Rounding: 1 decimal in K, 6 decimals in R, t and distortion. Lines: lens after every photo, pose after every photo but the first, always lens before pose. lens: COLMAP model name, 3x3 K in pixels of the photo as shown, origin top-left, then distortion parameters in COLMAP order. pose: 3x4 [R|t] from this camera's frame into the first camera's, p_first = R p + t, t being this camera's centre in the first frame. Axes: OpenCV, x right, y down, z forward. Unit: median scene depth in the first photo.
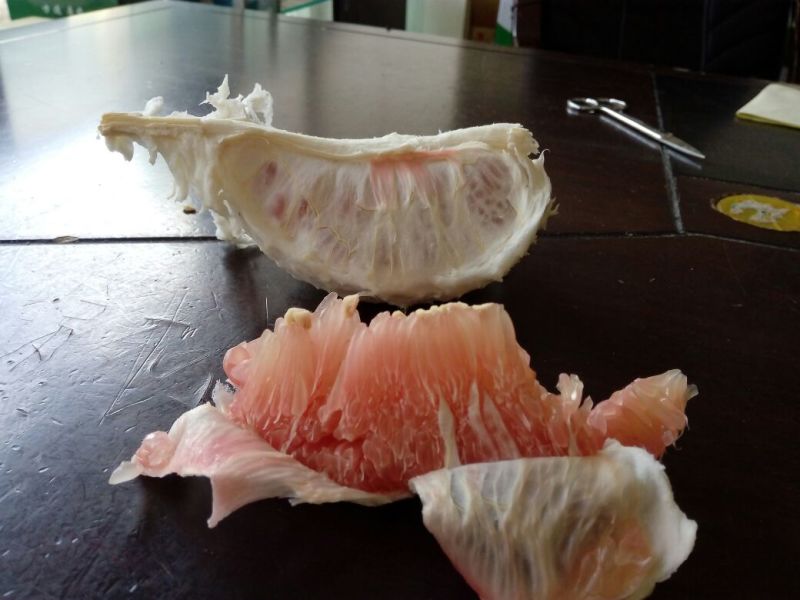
lens RADIAL K [[622.3, 0, 400.0], [0, 622.3, 300.0], [0, 0, 1]] dist [-0.003899, -0.002898]
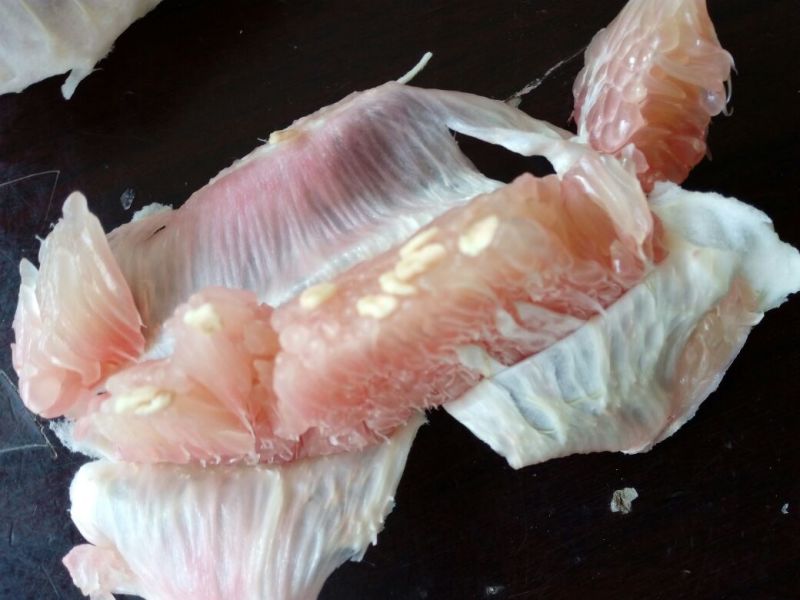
lens RADIAL K [[622.3, 0, 400.0], [0, 622.3, 300.0], [0, 0, 1]] dist [-0.003899, -0.002898]
pose [[0.792938, -0.609048, -0.017600, 0.064120], [0.380828, 0.472849, 0.794597, -0.374812], [-0.475625, -0.636769, 0.606882, 0.722869]]
